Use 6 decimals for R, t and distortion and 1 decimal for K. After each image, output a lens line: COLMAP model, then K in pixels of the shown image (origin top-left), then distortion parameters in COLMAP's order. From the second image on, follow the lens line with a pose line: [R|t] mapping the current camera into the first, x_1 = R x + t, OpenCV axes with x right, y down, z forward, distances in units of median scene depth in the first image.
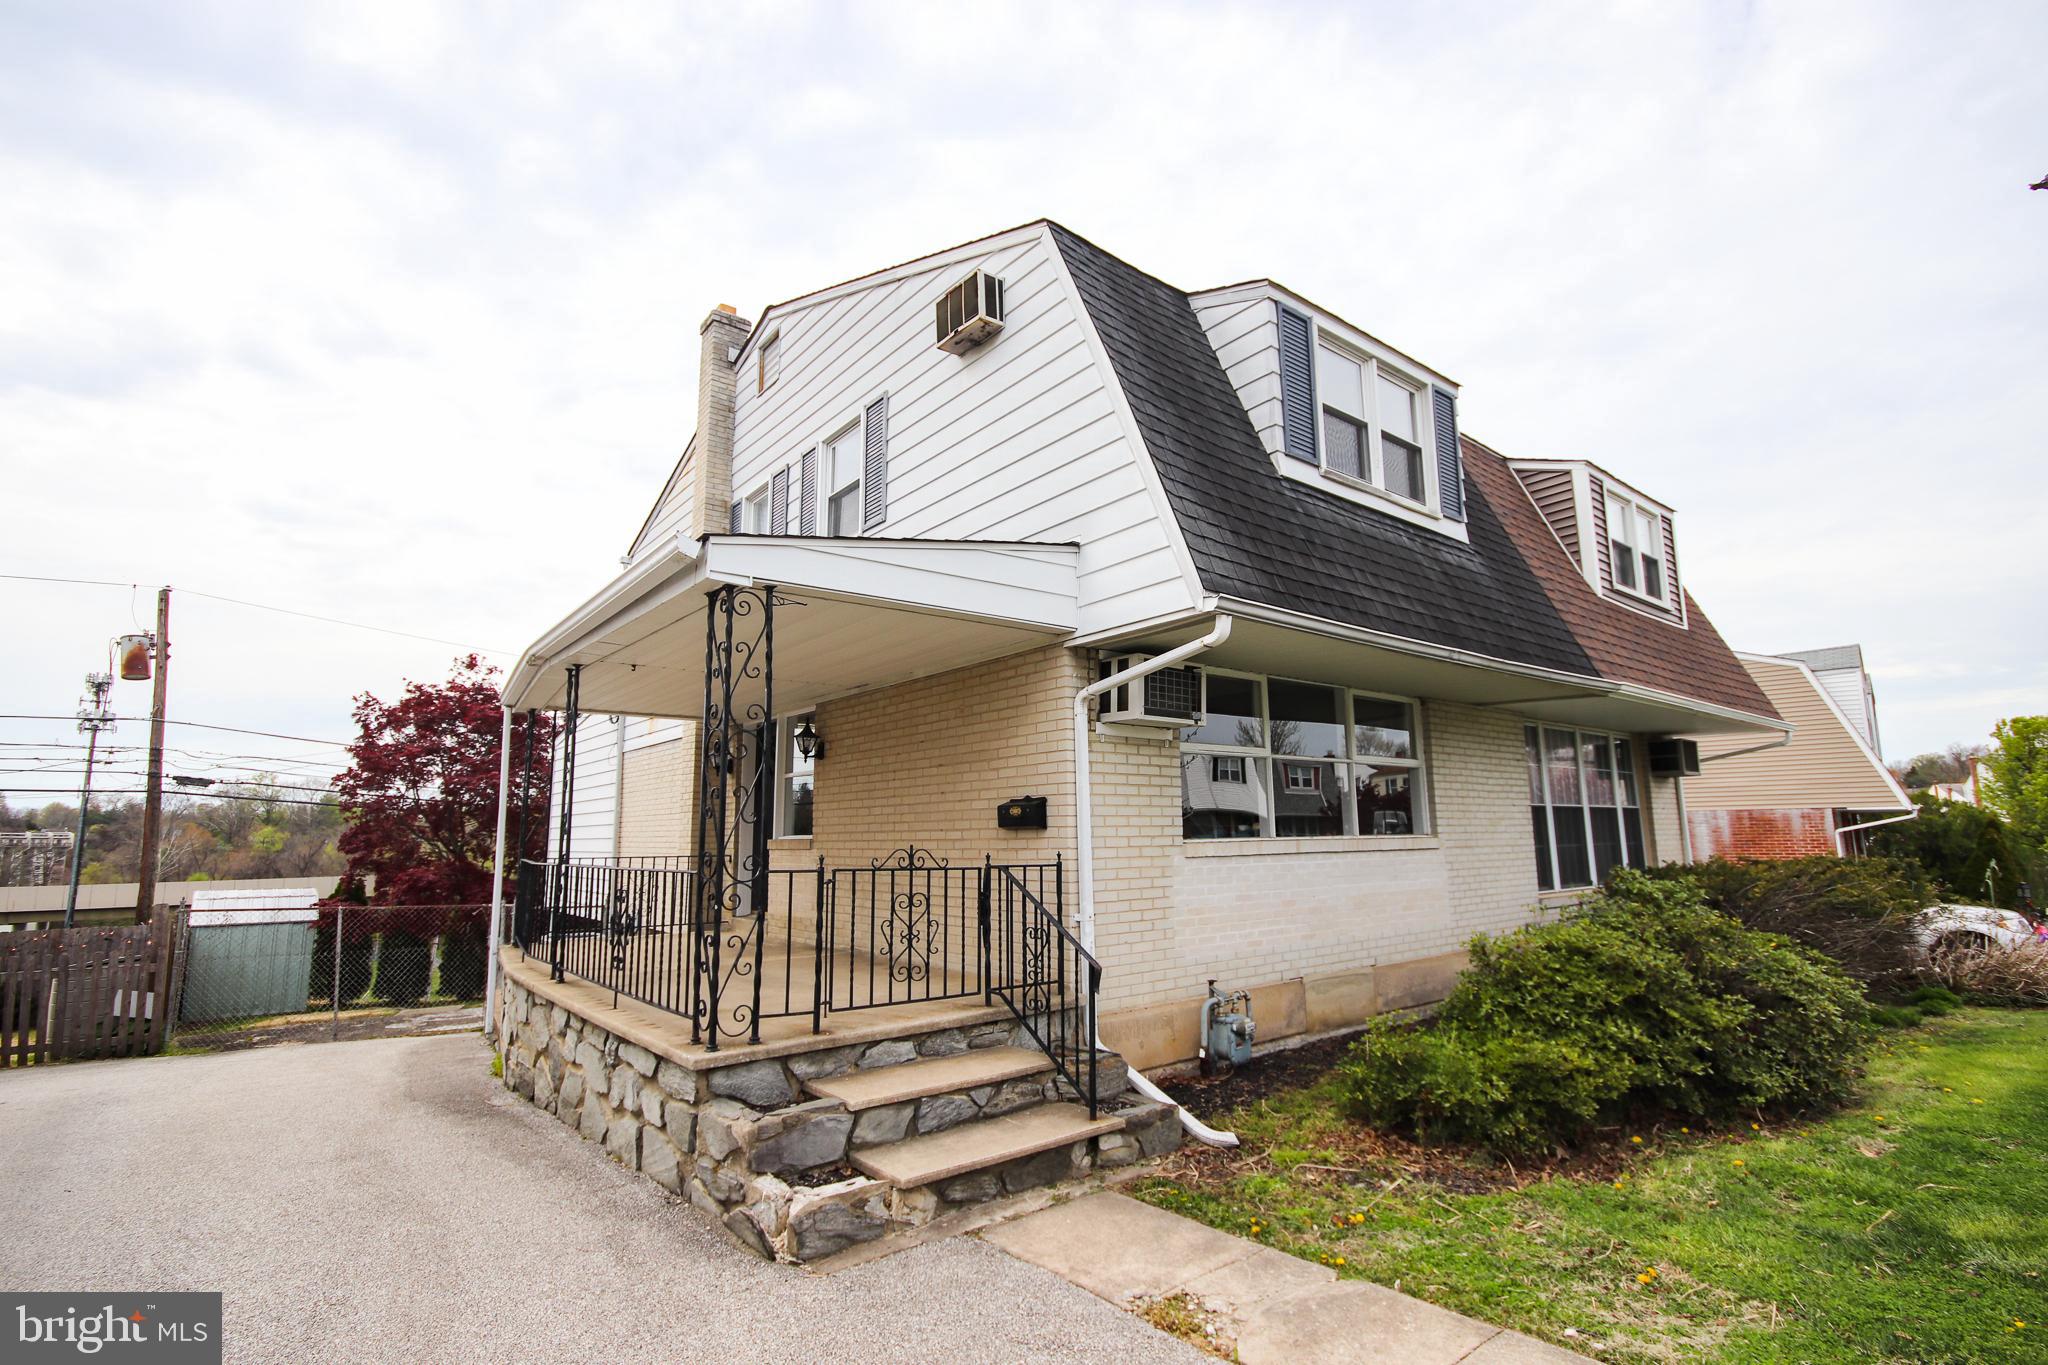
lens RADIAL K [[941.5, 0, 1029.9], [0, 941.5, 684.9], [0, 0, 1]] dist [-0.003733, -0.001127]
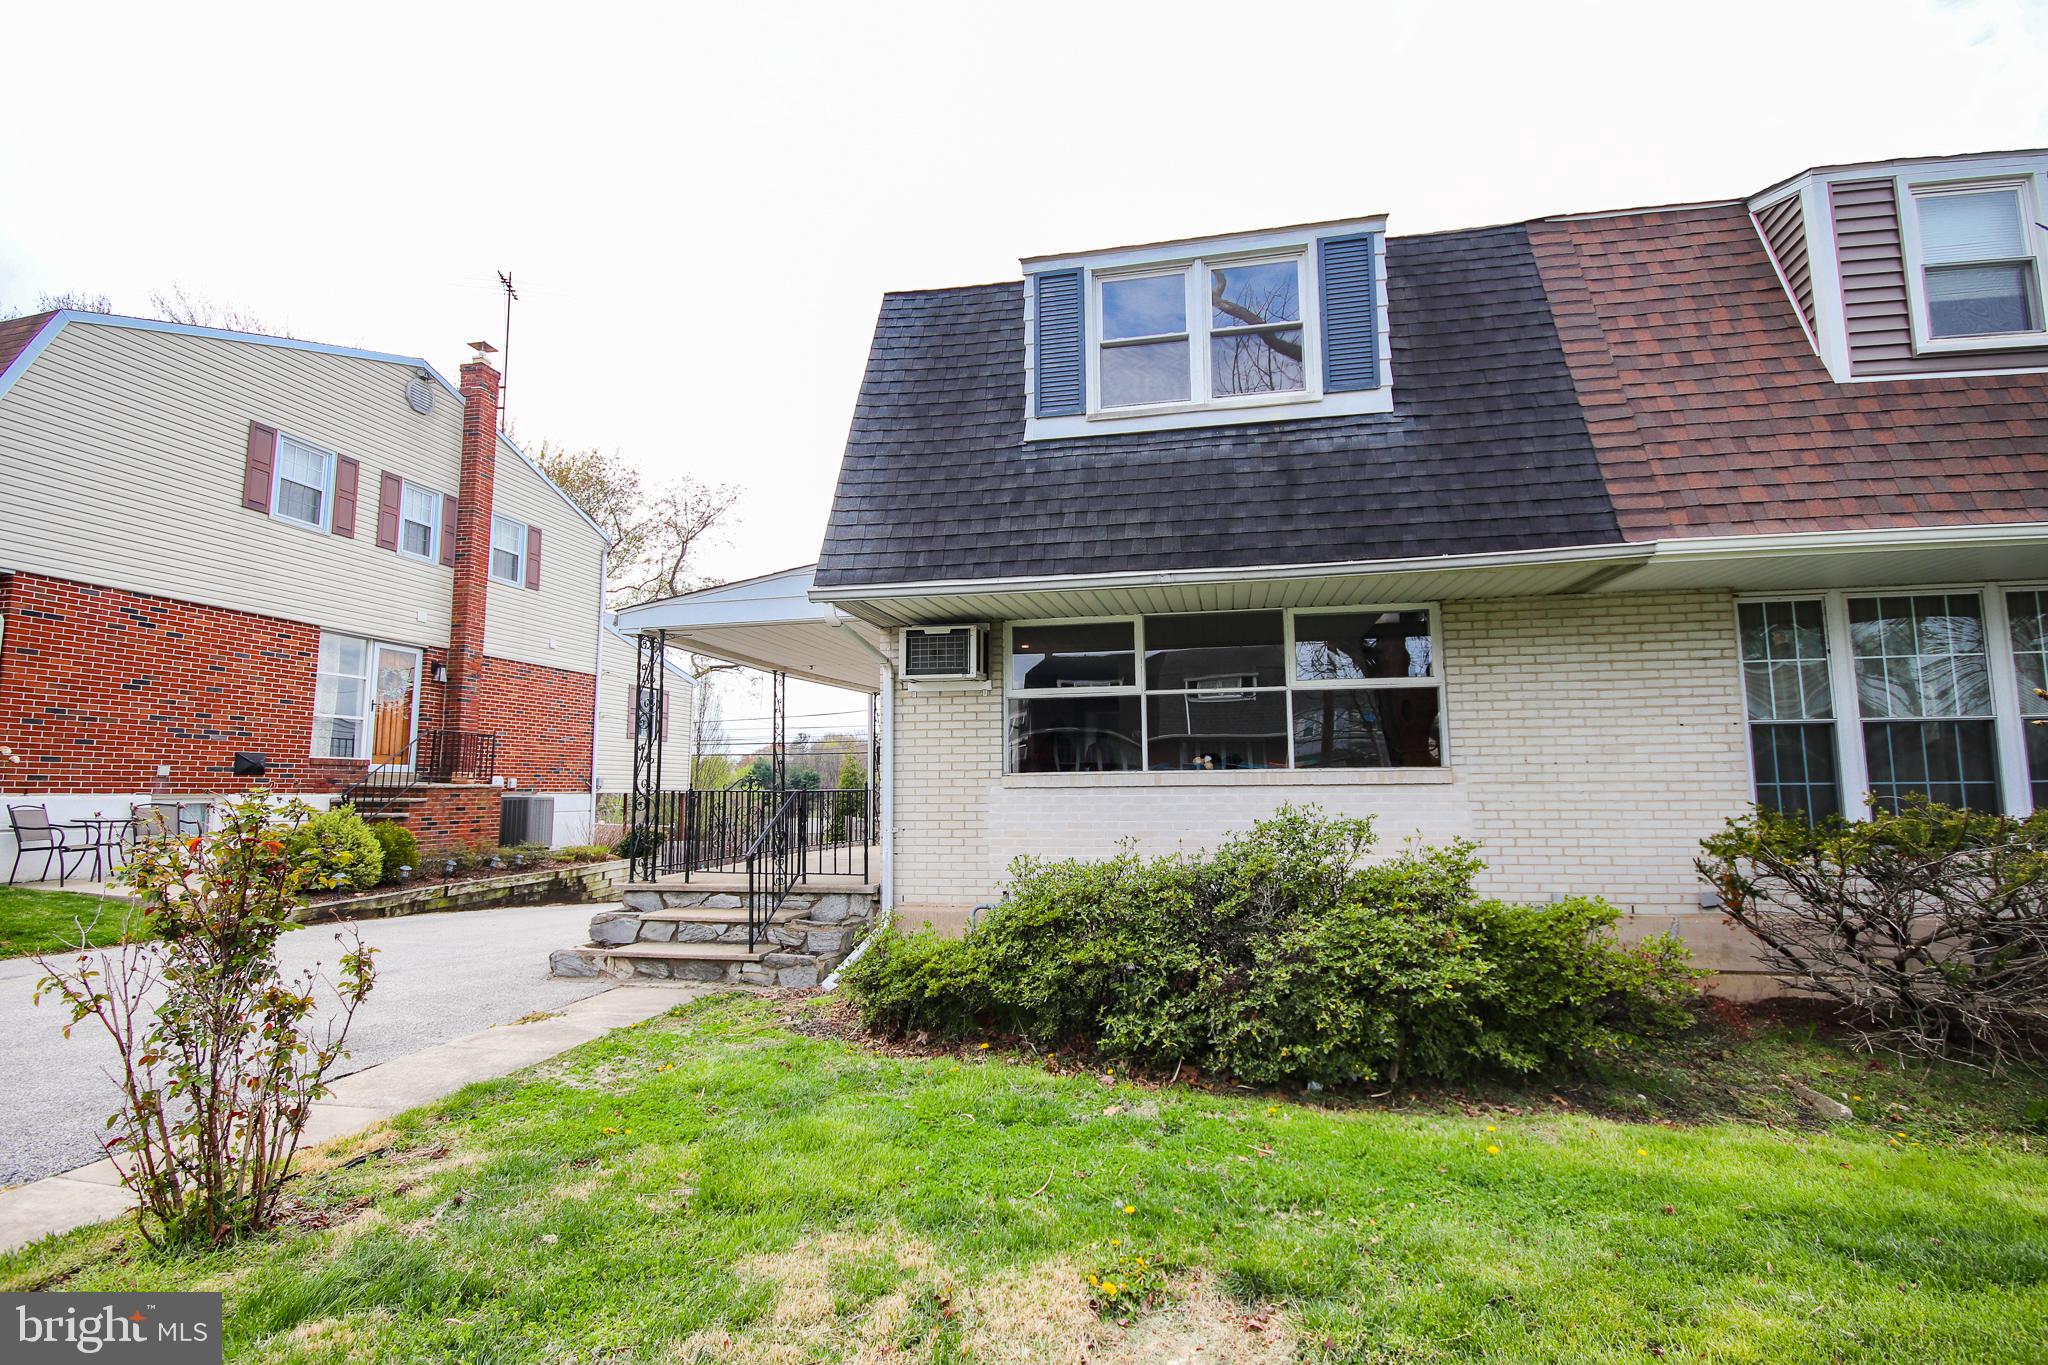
lens RADIAL K [[941.5, 0, 1029.9], [0, 941.5, 684.9], [0, 0, 1]] dist [-0.003733, -0.001127]
pose [[0.640832, -0.076314, -0.763878, 0.545786], [0.123596, 0.992322, 0.004551, 0.026949], [0.757666, -0.097329, 0.645344, 0.138219]]
